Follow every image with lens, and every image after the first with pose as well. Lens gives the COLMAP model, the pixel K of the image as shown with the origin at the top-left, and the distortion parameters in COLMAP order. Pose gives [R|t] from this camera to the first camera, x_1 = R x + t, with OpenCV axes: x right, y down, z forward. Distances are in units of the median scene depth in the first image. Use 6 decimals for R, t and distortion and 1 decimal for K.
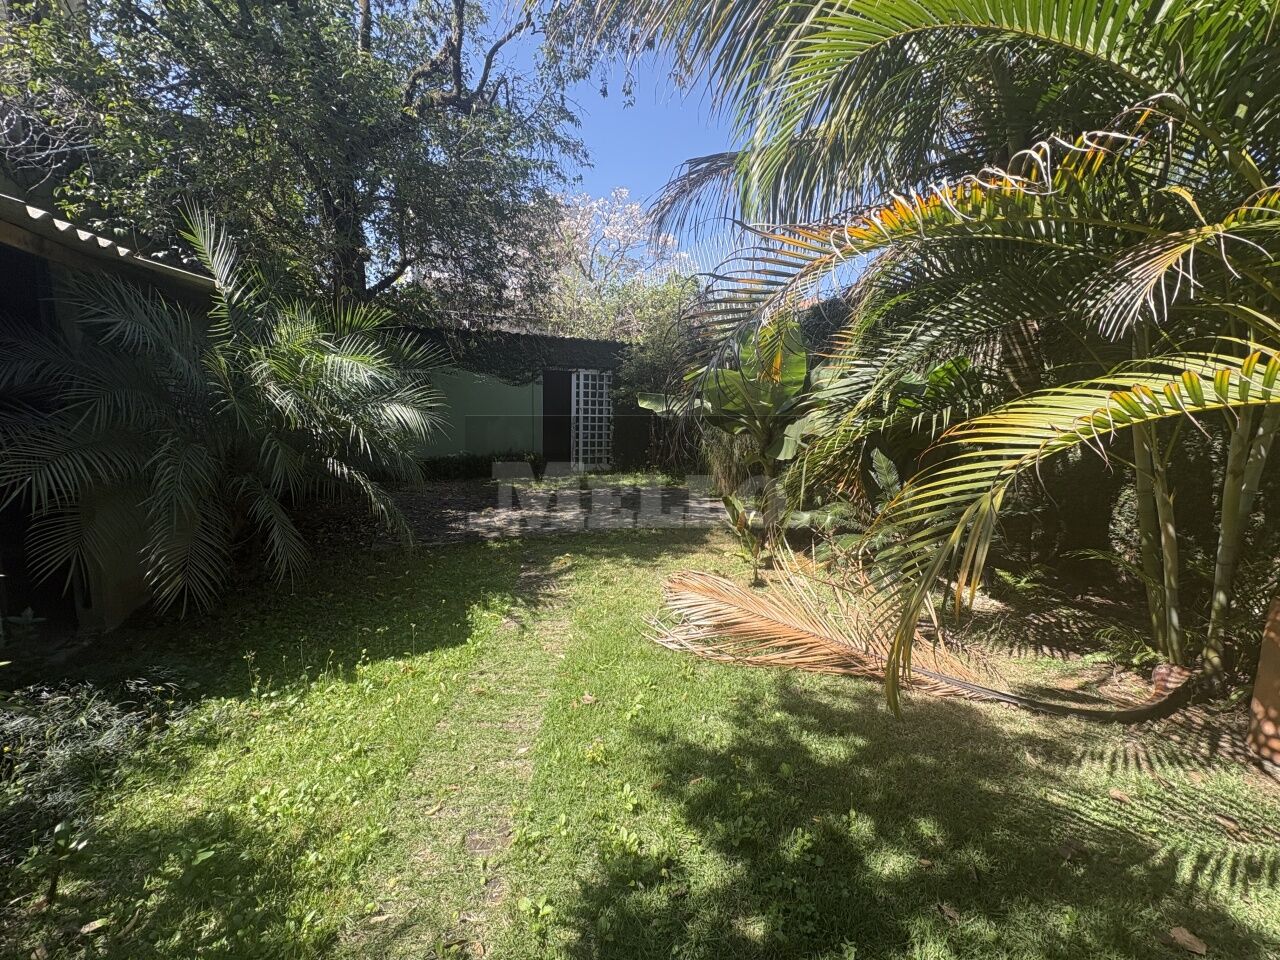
lens RADIAL K [[513.1, 0, 640.5], [0, 513.1, 479.5], [0, 0, 1]] dist [0.002725, -0.000672]
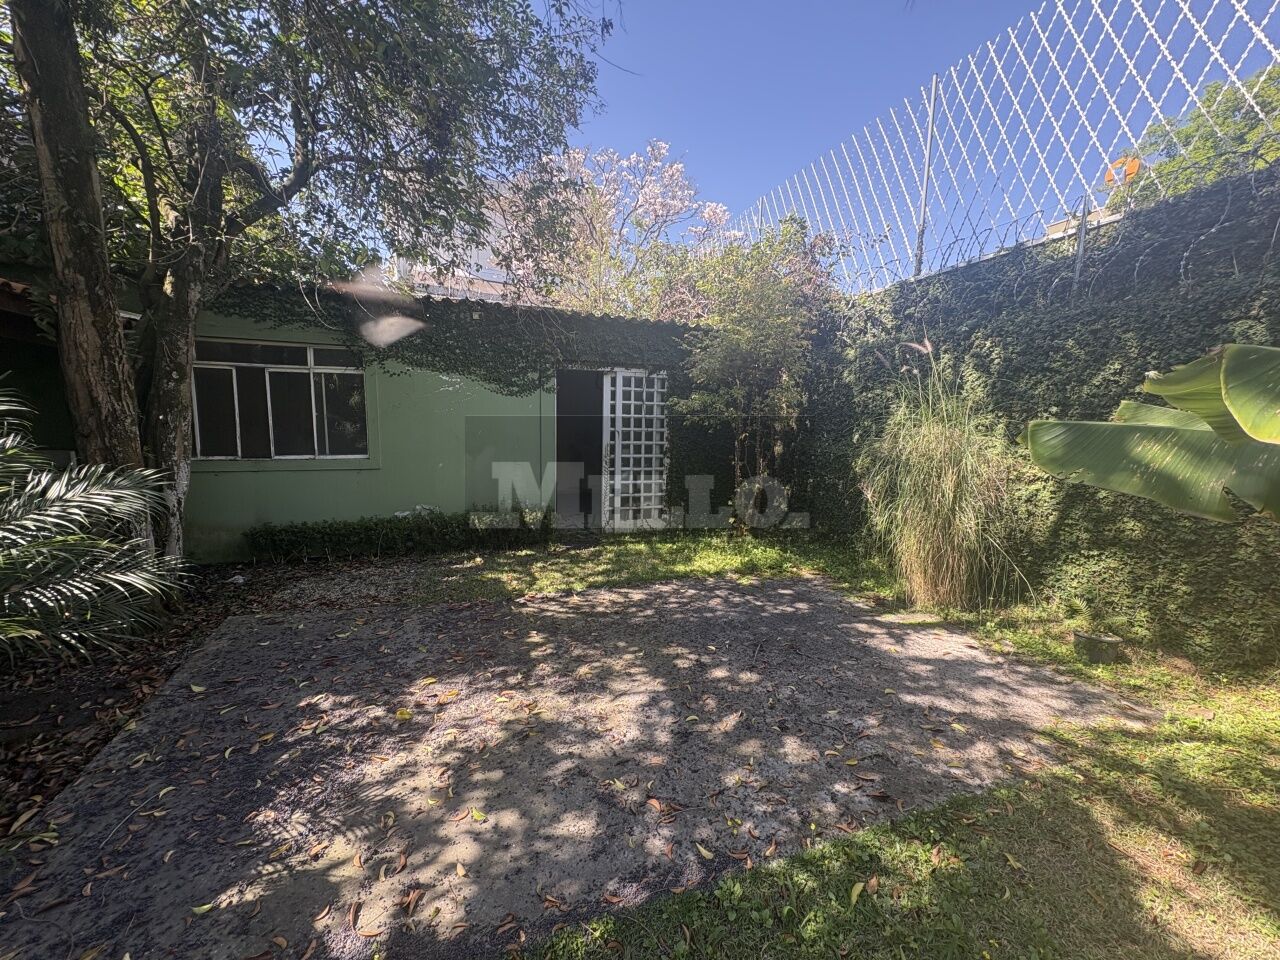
lens RADIAL K [[513.1, 0, 641.0], [0, 513.1, 481.0], [0, 0, 1]] dist [0.002725, -0.000672]
pose [[0.999657, -0.005216, -0.025670, -0.073112], [0.004396, 0.999482, -0.031888, -0.059134], [0.025823, 0.031764, 0.999162, 0.385037]]
